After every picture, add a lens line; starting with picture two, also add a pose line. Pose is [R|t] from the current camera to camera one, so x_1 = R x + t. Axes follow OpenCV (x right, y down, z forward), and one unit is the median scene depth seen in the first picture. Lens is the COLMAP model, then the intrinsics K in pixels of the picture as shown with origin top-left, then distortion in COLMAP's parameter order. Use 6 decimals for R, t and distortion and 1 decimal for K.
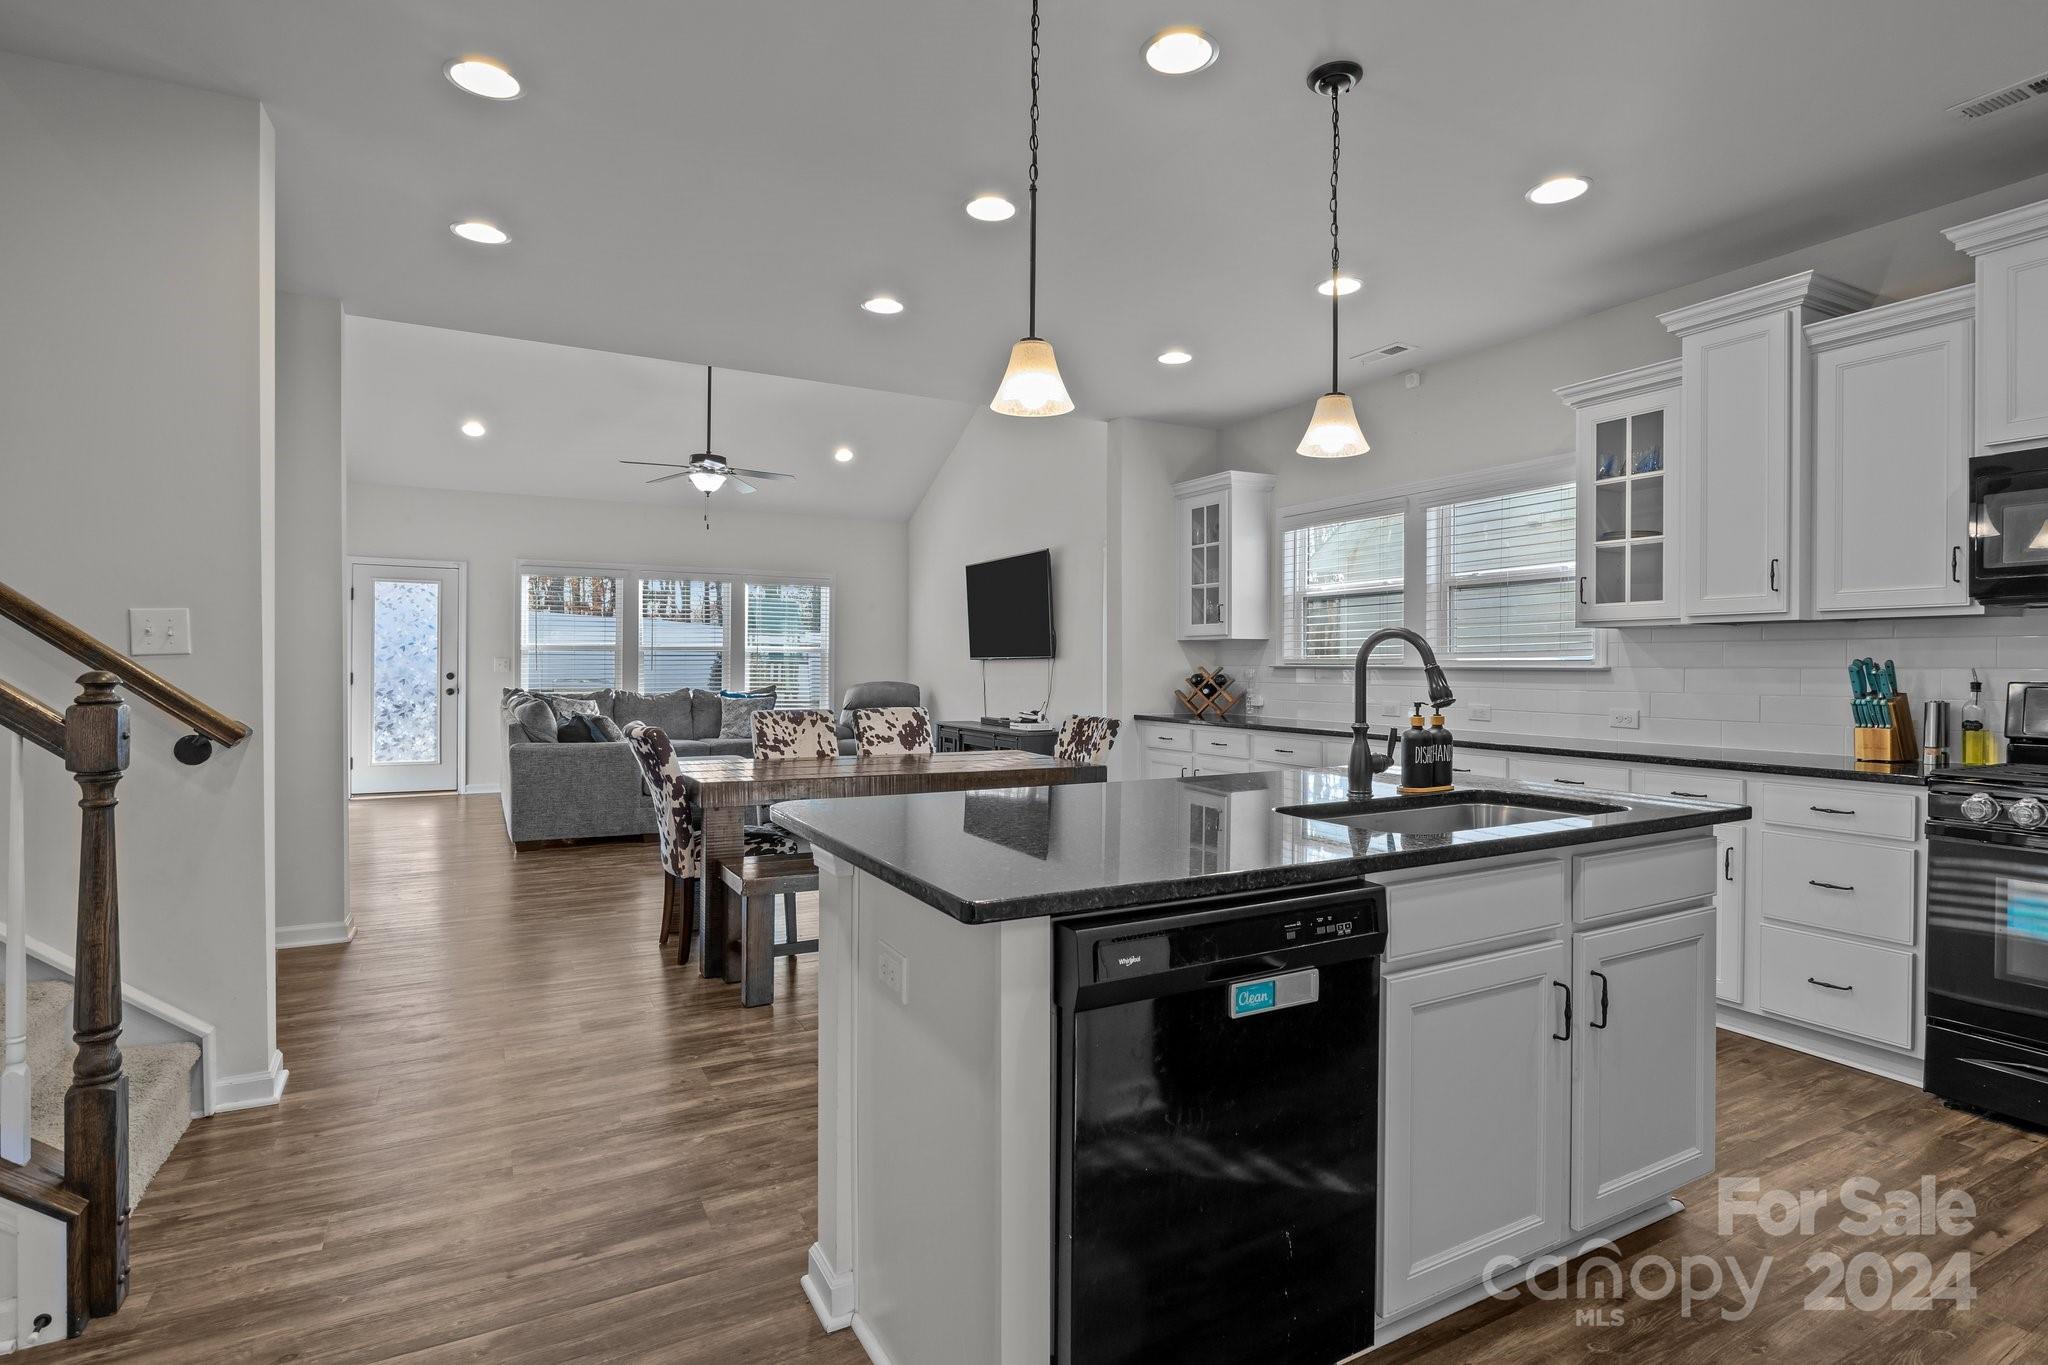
lens RADIAL K [[1022.2, 0, 1022.7], [0, 1022.2, 672.3], [0, 0, 1]] dist [-0.013100, 0.000599]
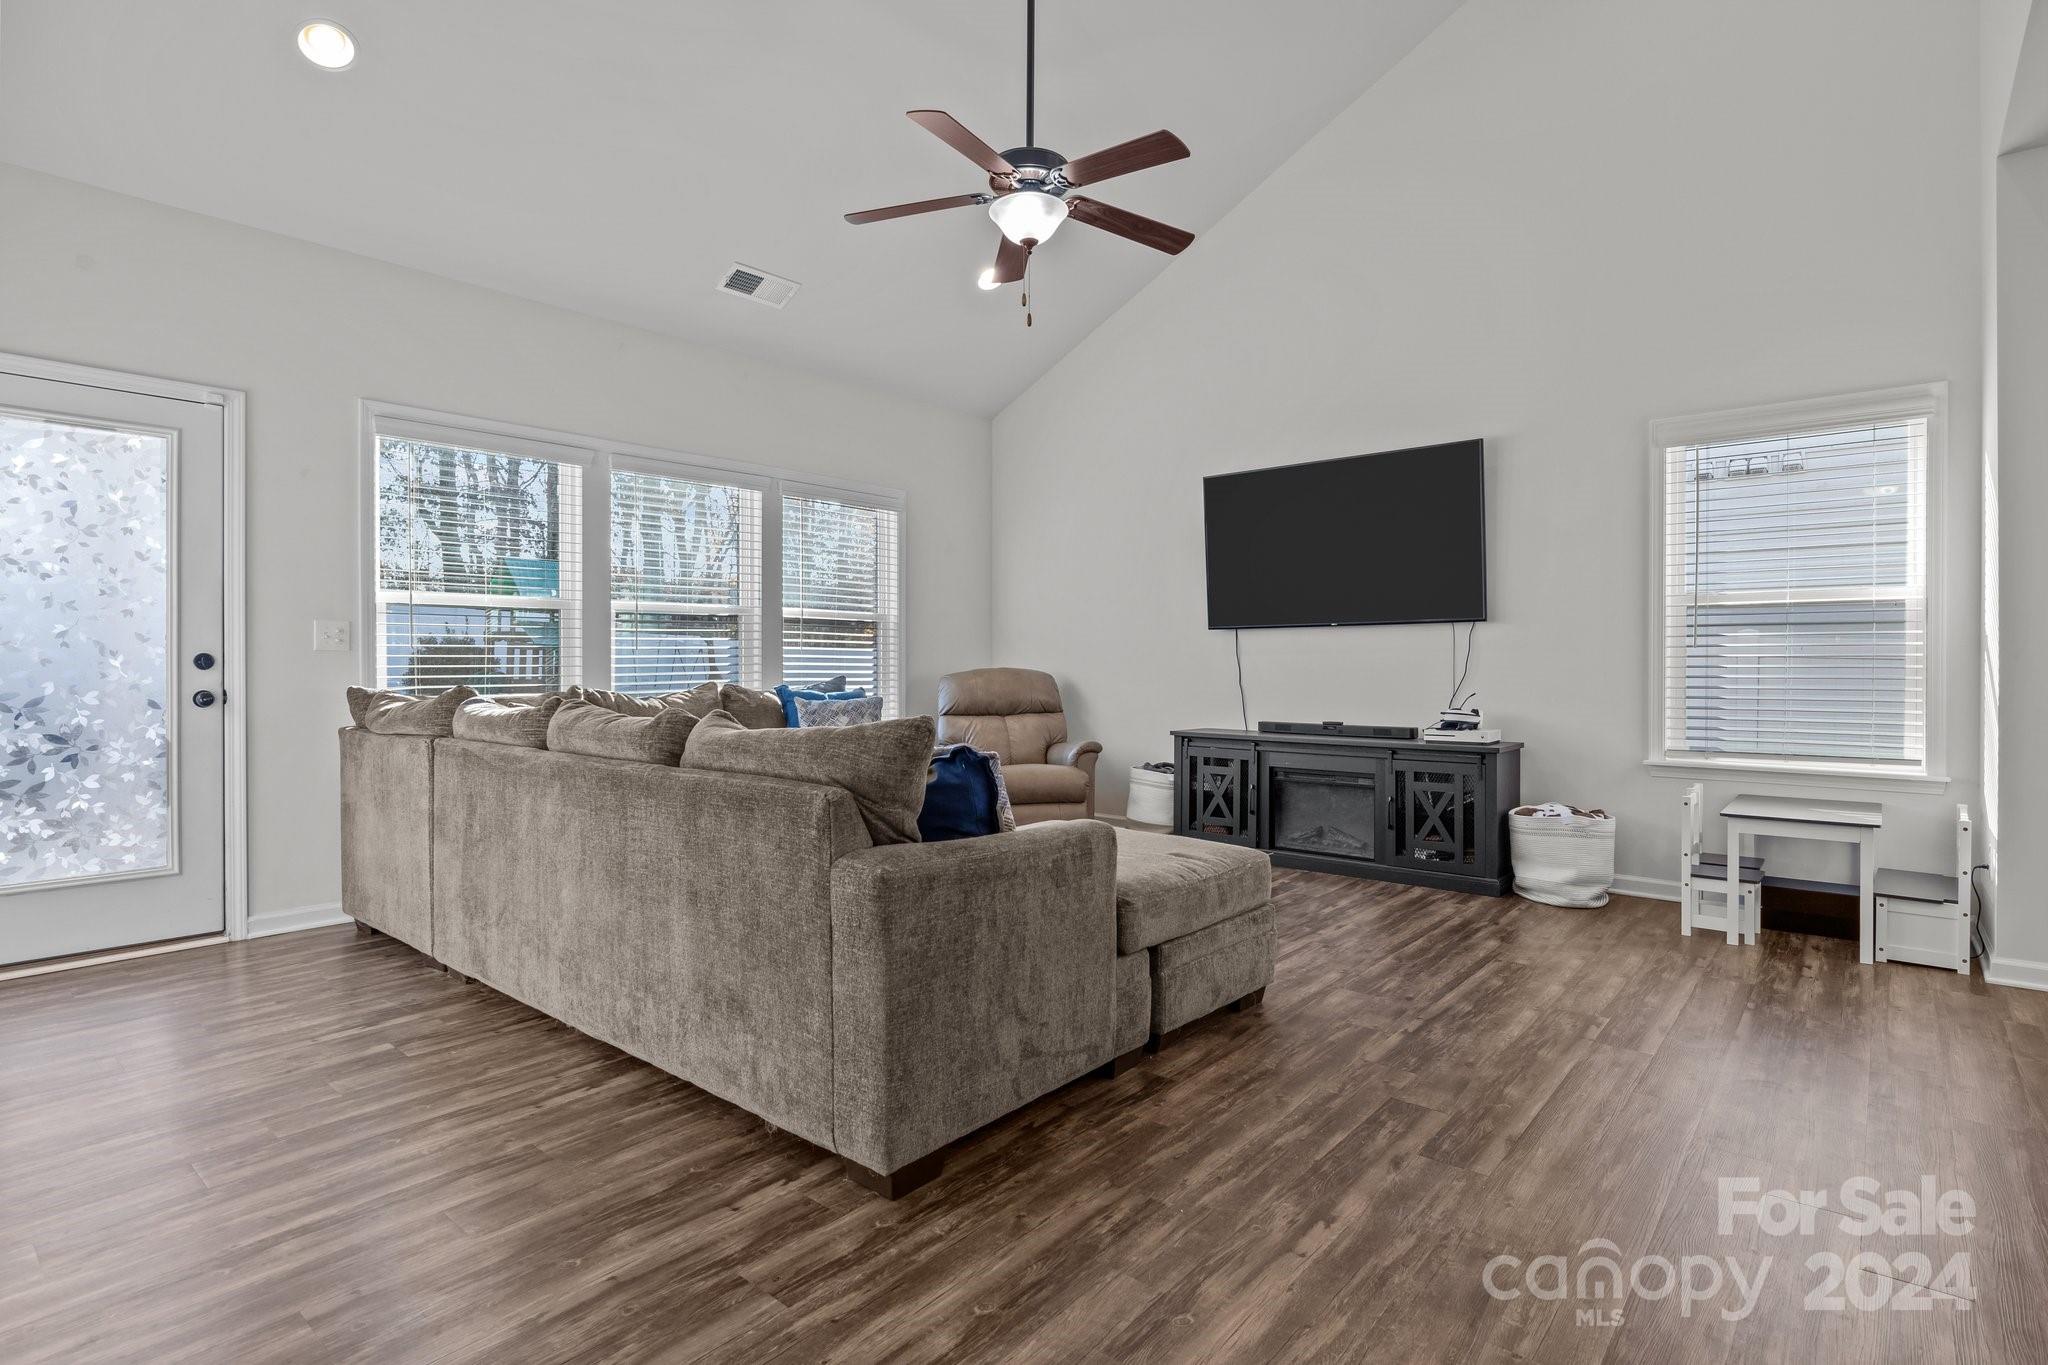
lens RADIAL K [[1022.2, 0, 1032.7], [0, 1022.2, 677.8], [0, 0, 1]] dist [-0.013100, 0.000599]
pose [[0.928806, -0.014545, 0.370280, -0.404789], [0.010121, 0.999852, 0.013888, 0.008087], [-0.370427, -0.009152, 0.928816, 0.493052]]
